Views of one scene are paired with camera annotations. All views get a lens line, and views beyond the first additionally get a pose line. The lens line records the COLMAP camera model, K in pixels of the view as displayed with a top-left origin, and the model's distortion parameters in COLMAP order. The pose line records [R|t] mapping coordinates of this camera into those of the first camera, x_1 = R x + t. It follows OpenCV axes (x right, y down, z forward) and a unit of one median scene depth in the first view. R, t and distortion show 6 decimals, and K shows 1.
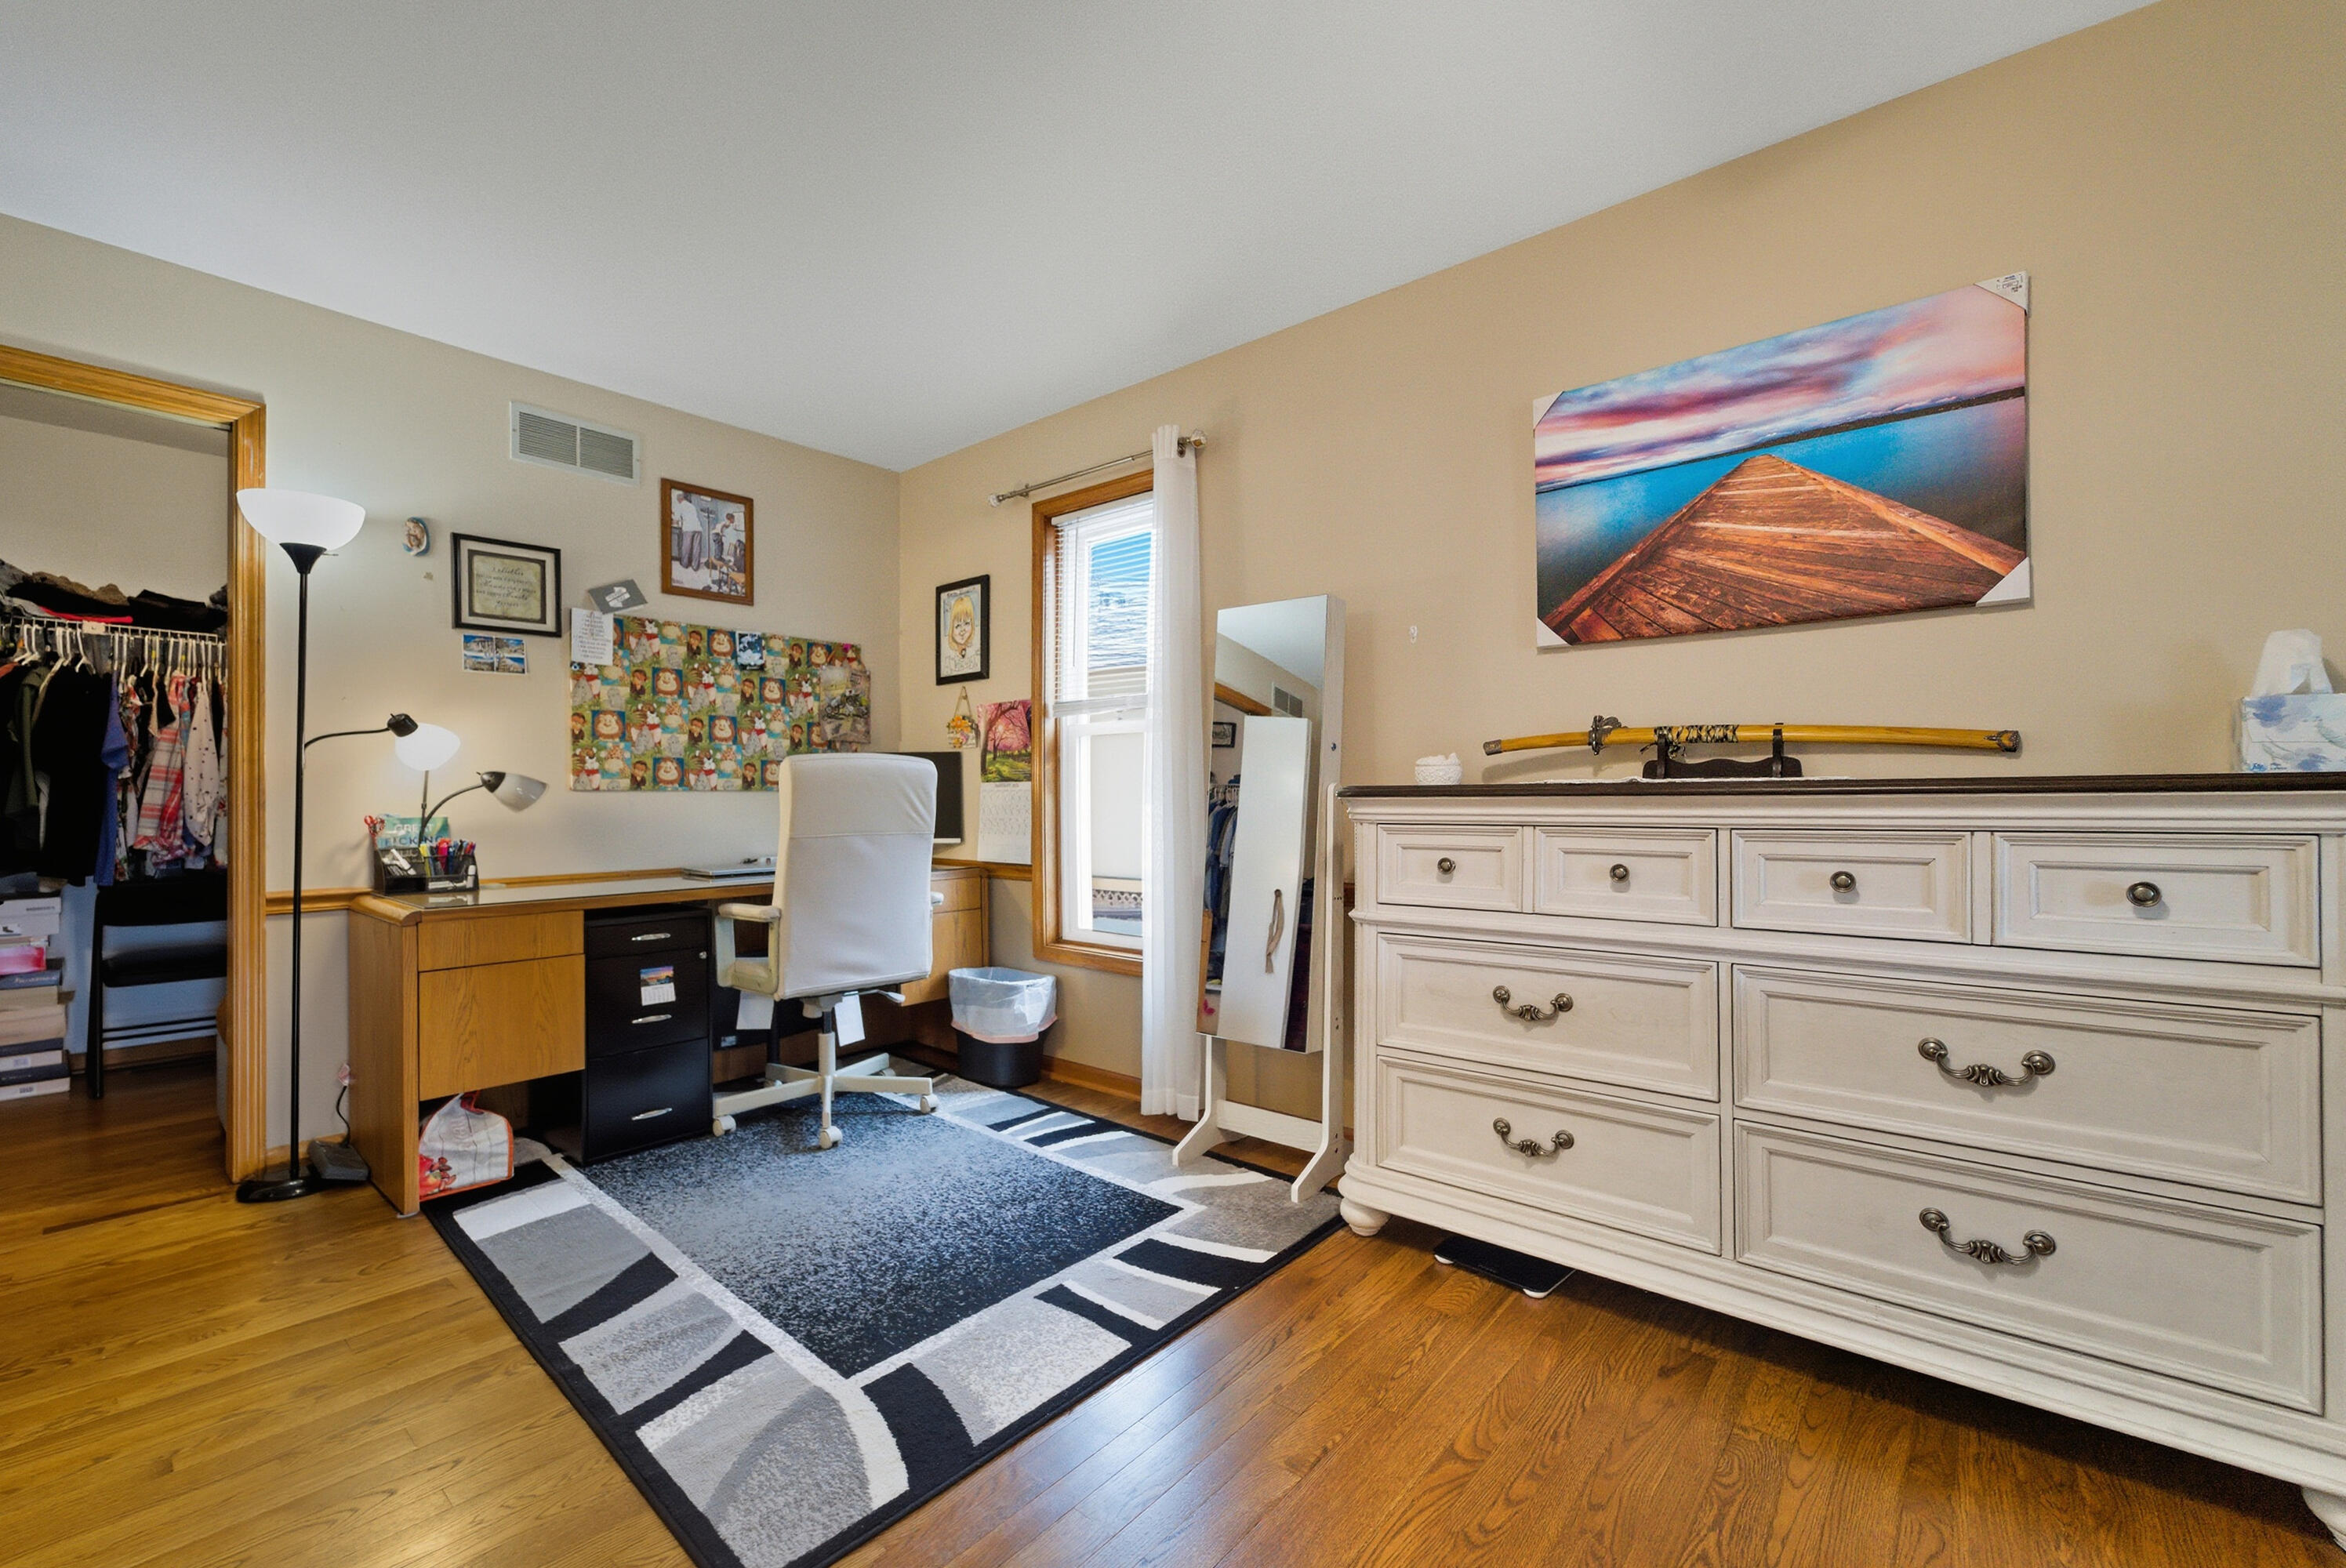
lens RADIAL K [[957.1, 0, 1183.9], [0, 957.1, 783.0], [0, 0, 1]] dist [-0.000927, -0.000586]
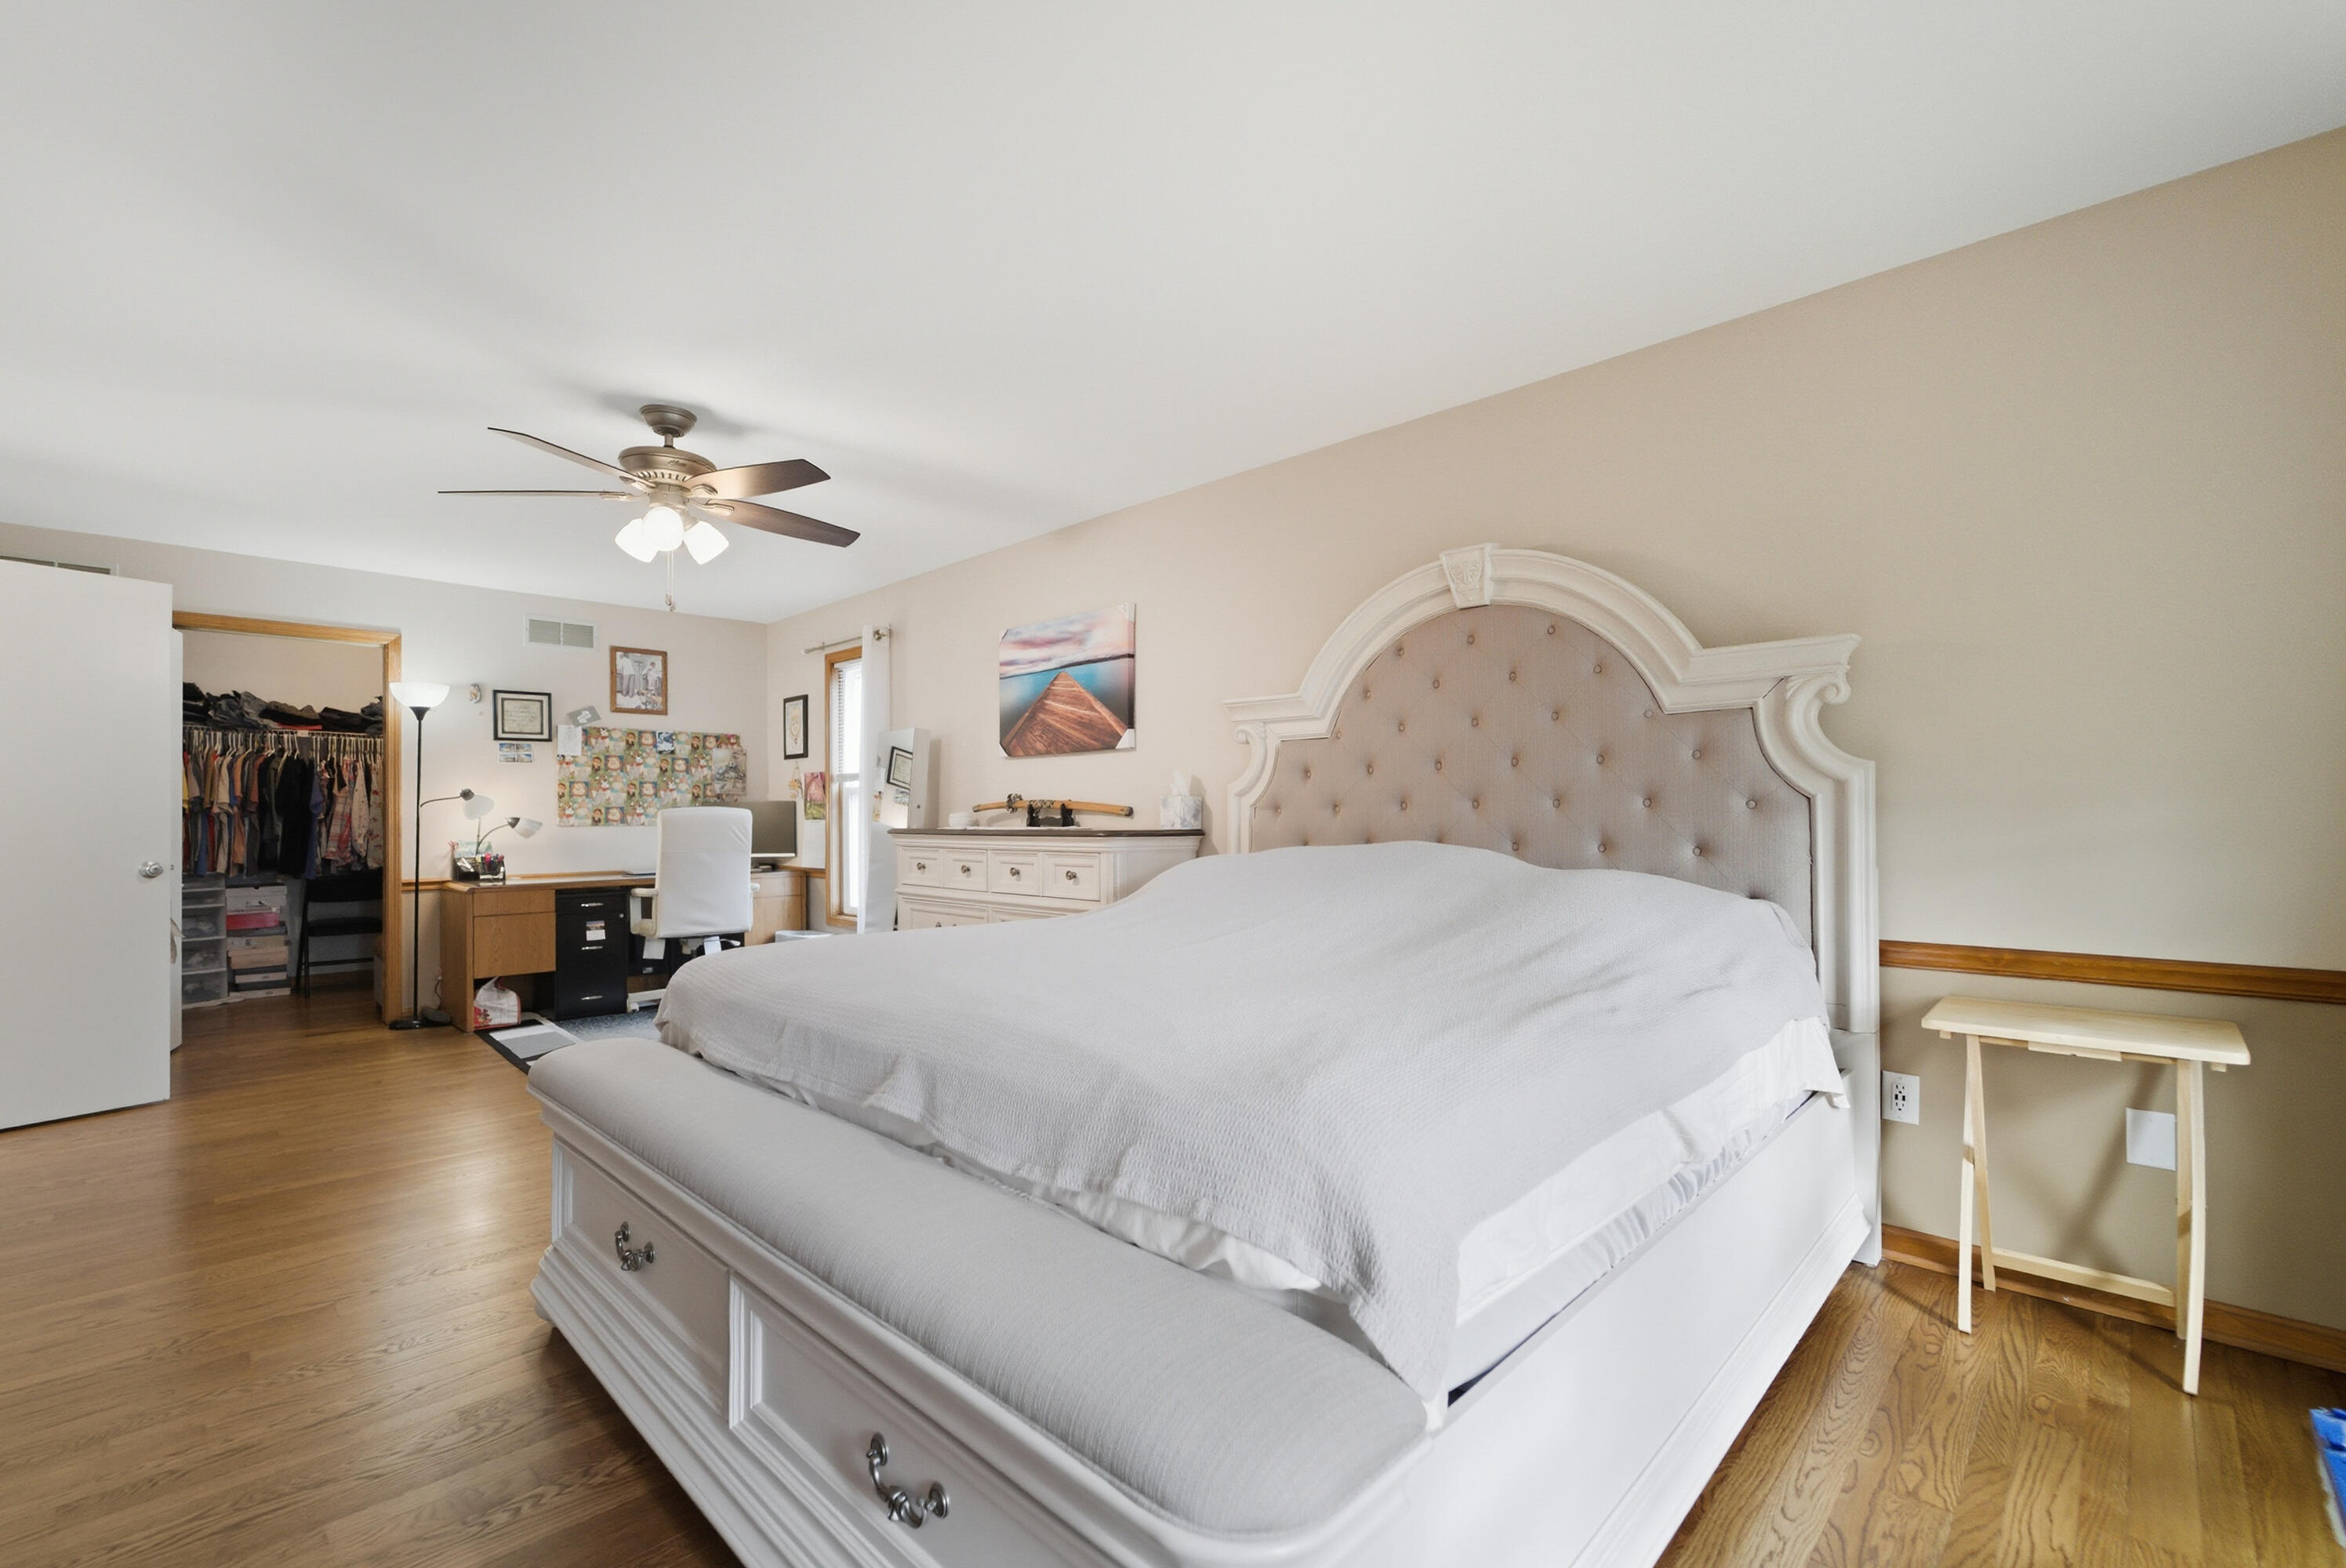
lens RADIAL K [[957.1, 0, 1161.7], [0, 957.1, 803.1], [0, 0, 1]] dist [-0.000927, -0.000586]
pose [[0.997544, -0.003253, -0.069974, 0.891533], [0.003065, 0.999991, -0.002795, -0.039464], [0.069982, 0.002574, 0.997545, -1.030984]]
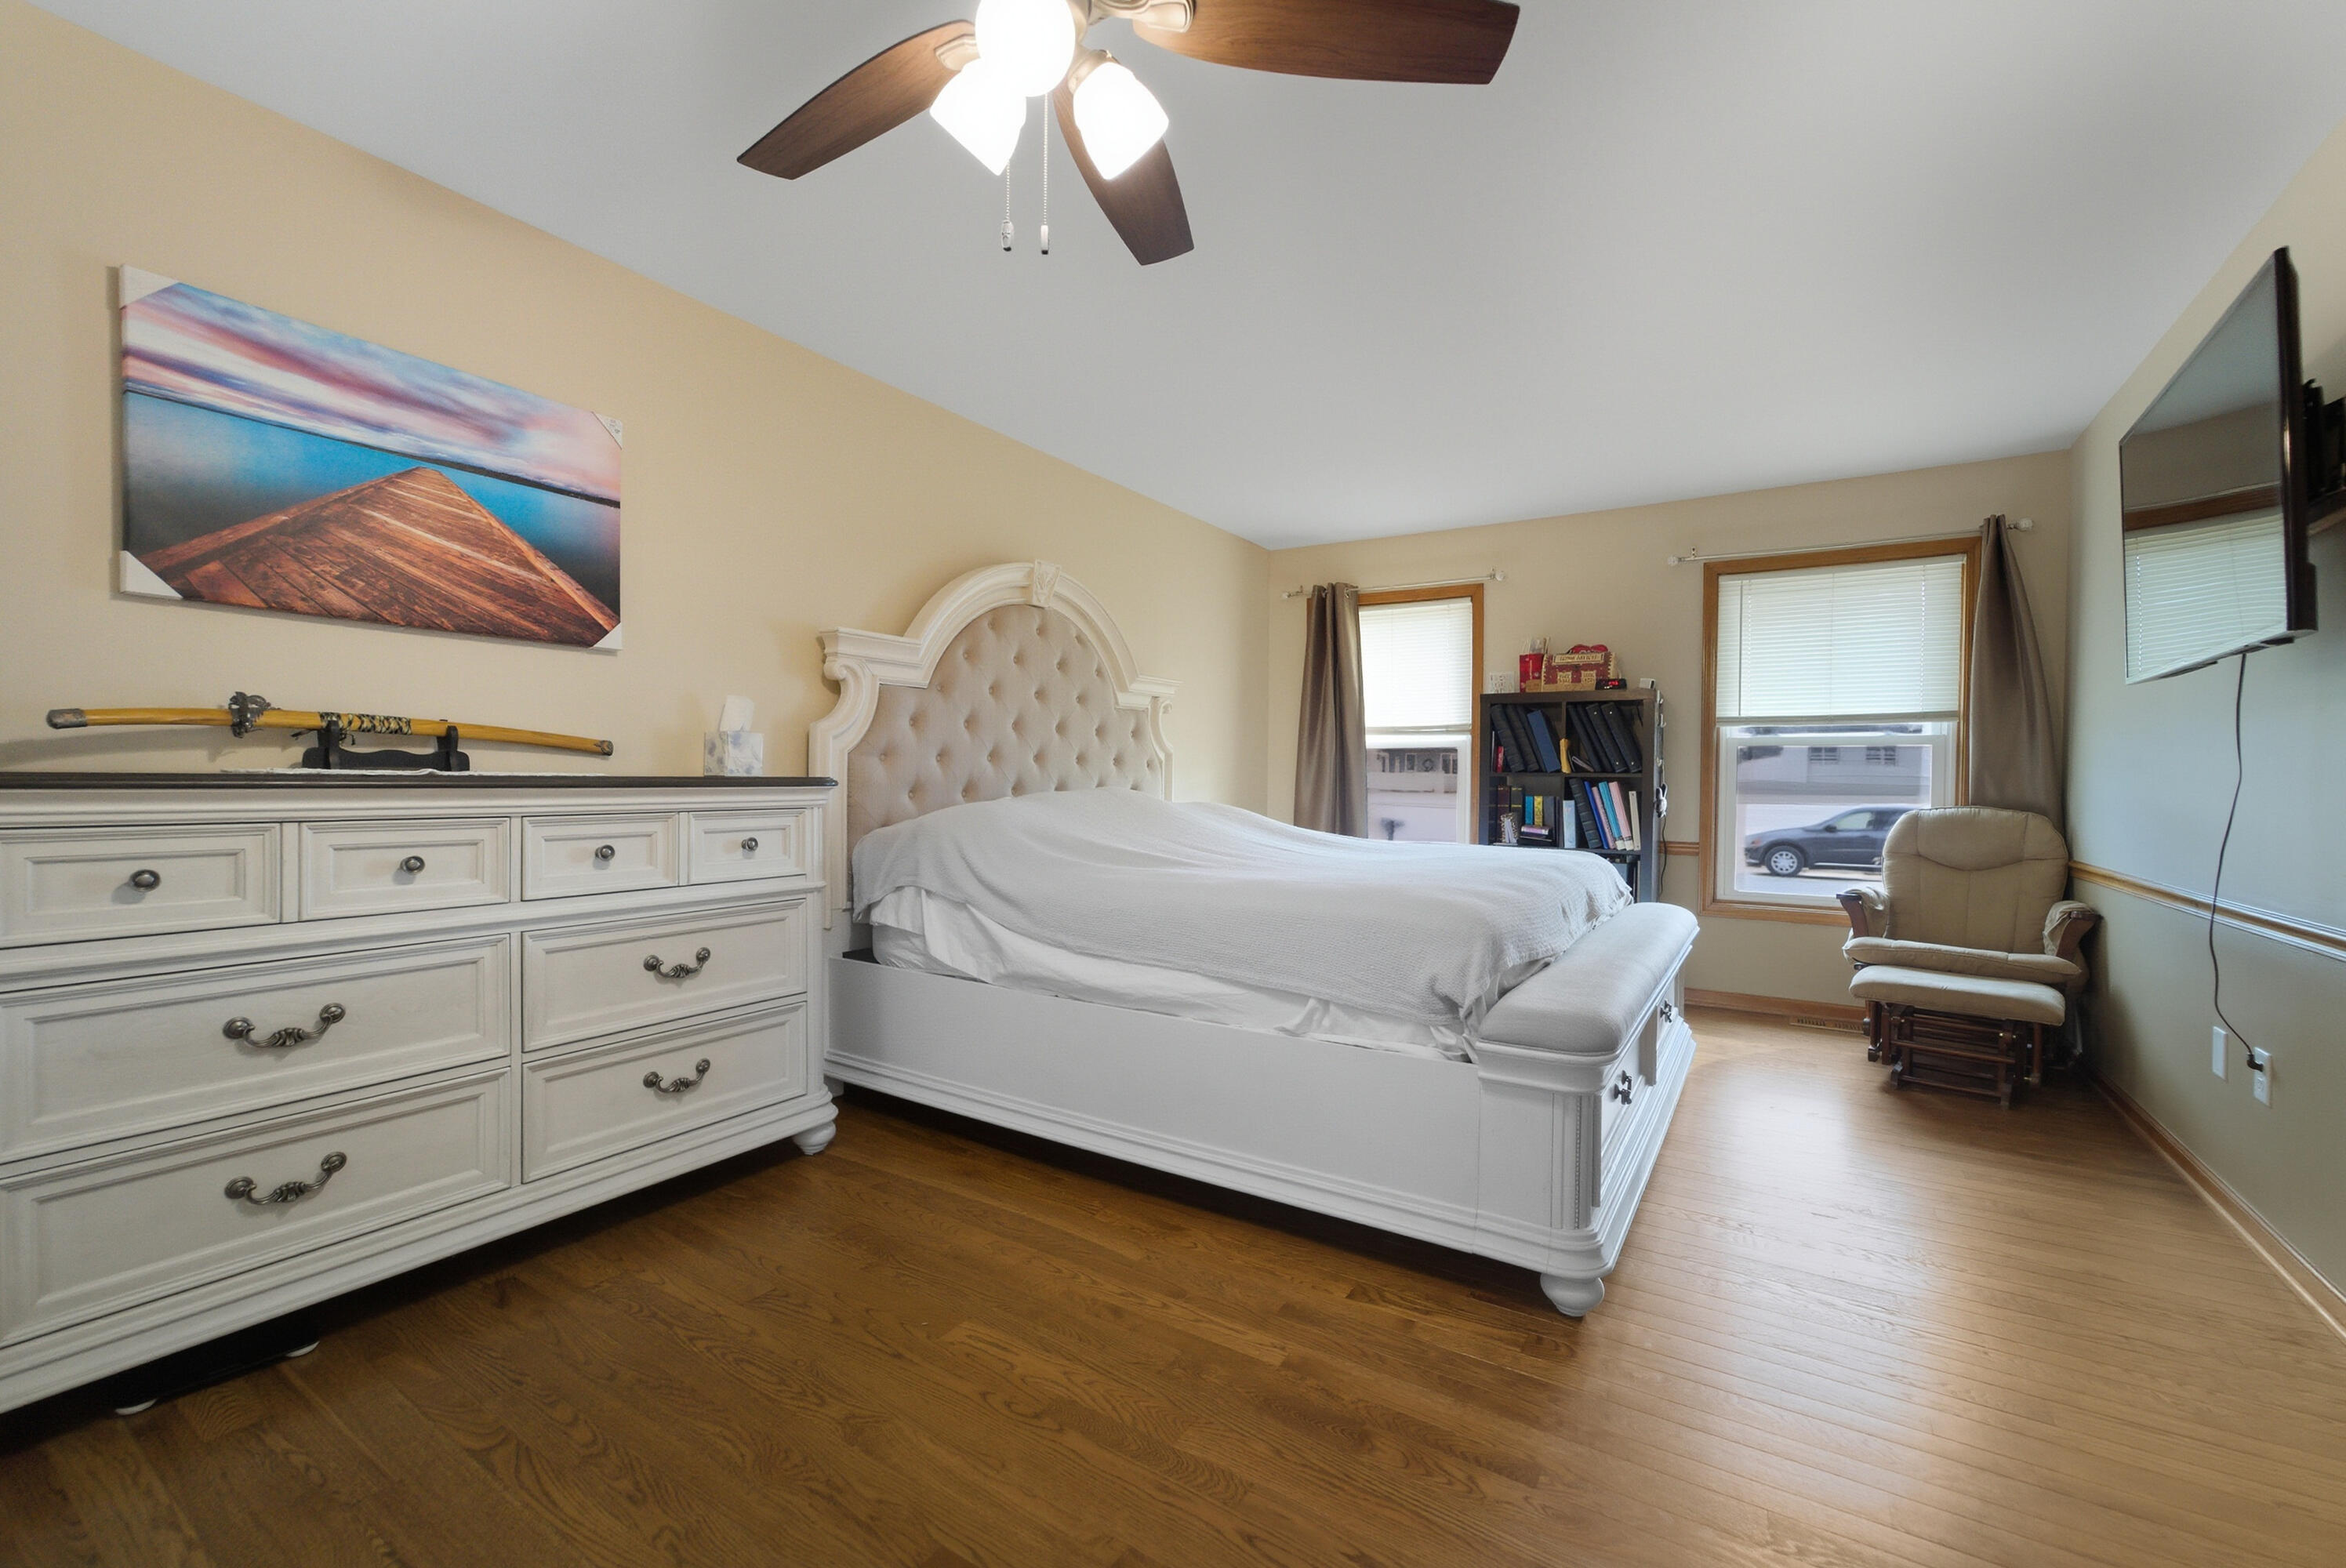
lens RADIAL K [[957.1, 0, 1171.5], [0, 957.1, 782.1], [0, 0, 1]] dist [-0.000927, -0.000586]
pose [[-0.122880, 0.005222, 0.992408, -0.515578], [-0.018817, 0.999794, -0.007590, 0.000911], [-0.992243, -0.019607, -0.122757, 0.275350]]
